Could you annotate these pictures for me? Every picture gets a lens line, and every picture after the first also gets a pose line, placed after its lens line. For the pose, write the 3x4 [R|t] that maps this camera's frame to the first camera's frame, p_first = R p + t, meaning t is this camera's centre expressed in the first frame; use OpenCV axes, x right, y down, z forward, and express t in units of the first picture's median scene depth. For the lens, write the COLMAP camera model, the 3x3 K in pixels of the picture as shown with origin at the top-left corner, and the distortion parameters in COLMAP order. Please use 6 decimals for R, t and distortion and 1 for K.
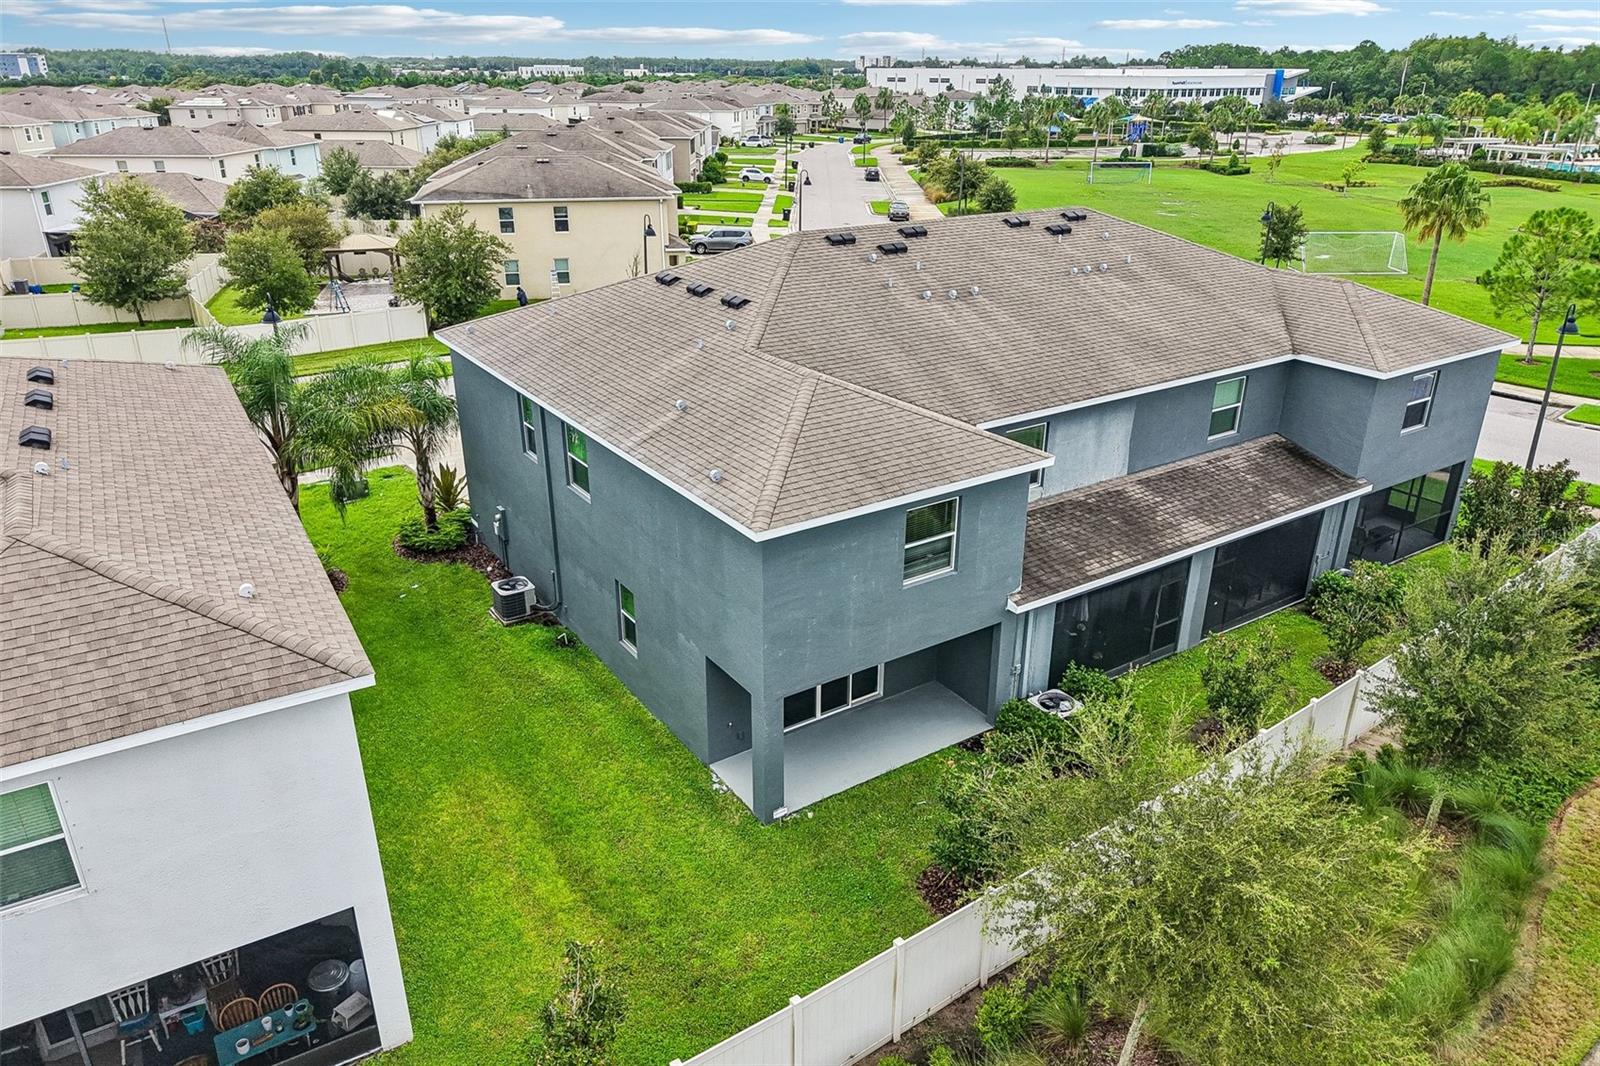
lens RADIAL K [[1078.5, 0, 795.9], [0, 1078.5, 534.3], [0, 0, 1]] dist [0.024061, -0.020626]
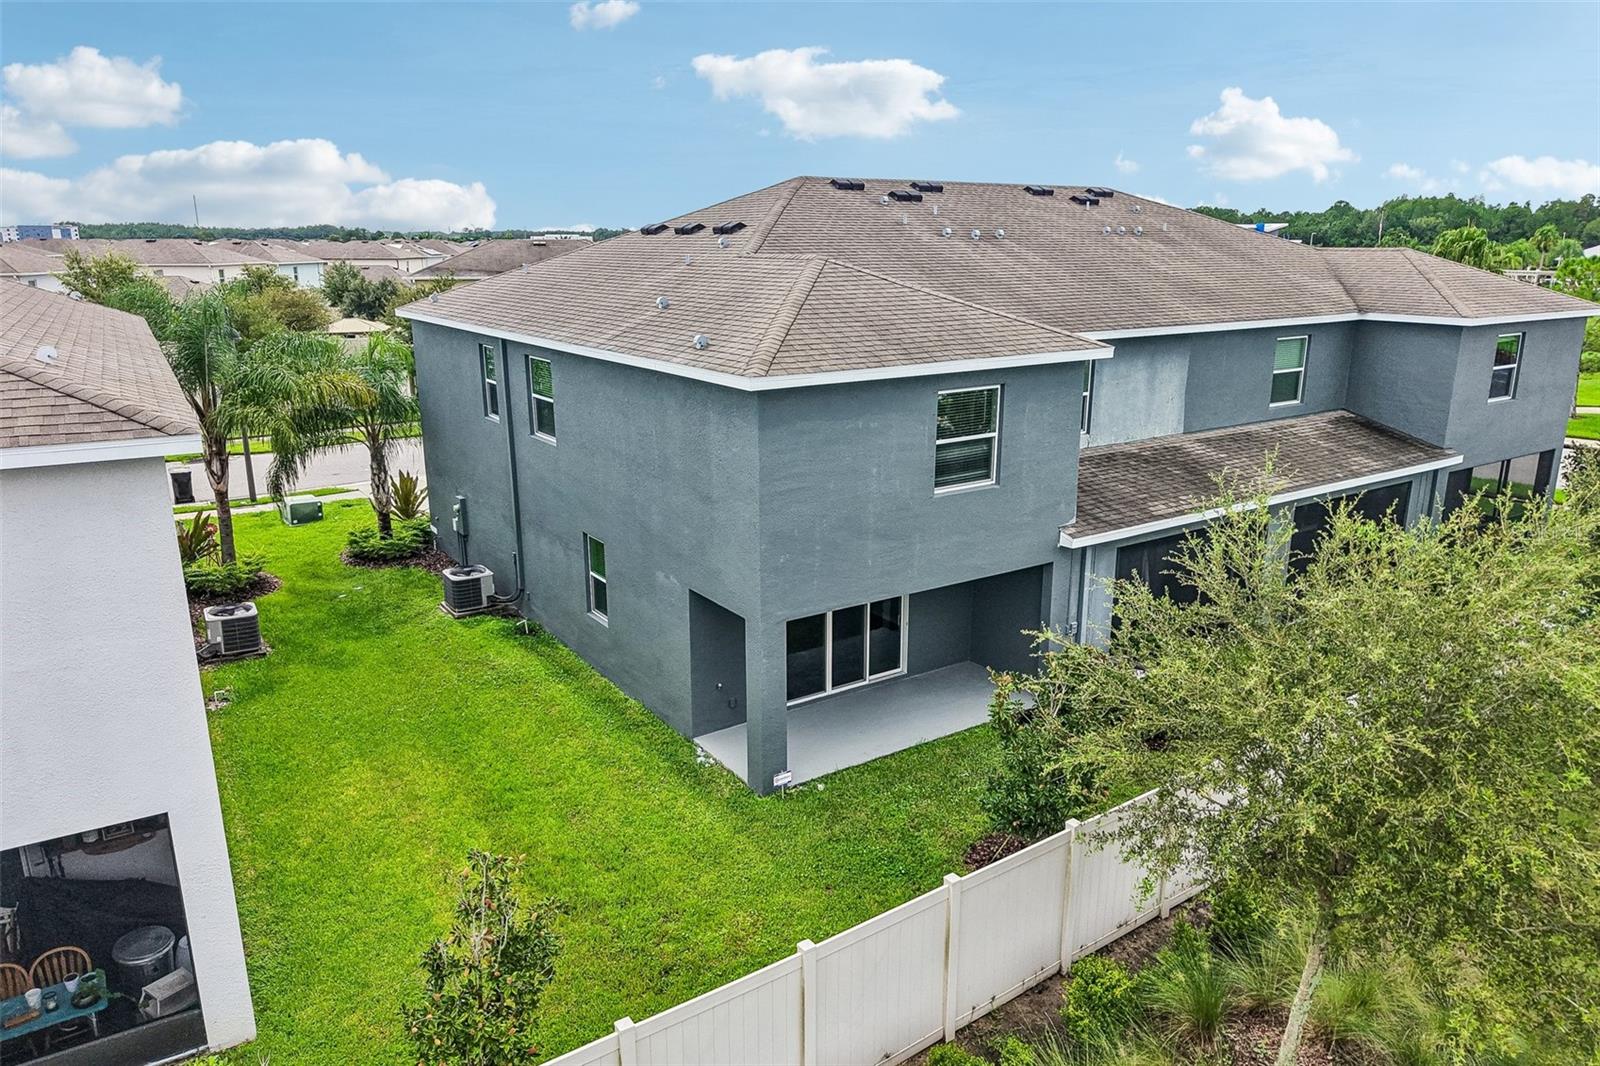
lens RADIAL K [[1078.5, 0, 796.6], [0, 1078.5, 535.8], [0, 0, 1]] dist [0.024061, -0.020626]
pose [[0.999989, -0.004669, 0.000425, -0.003506], [0.004682, 0.990016, -0.140881, 0.181312], [0.000237, 0.140881, 0.990026, 0.194865]]
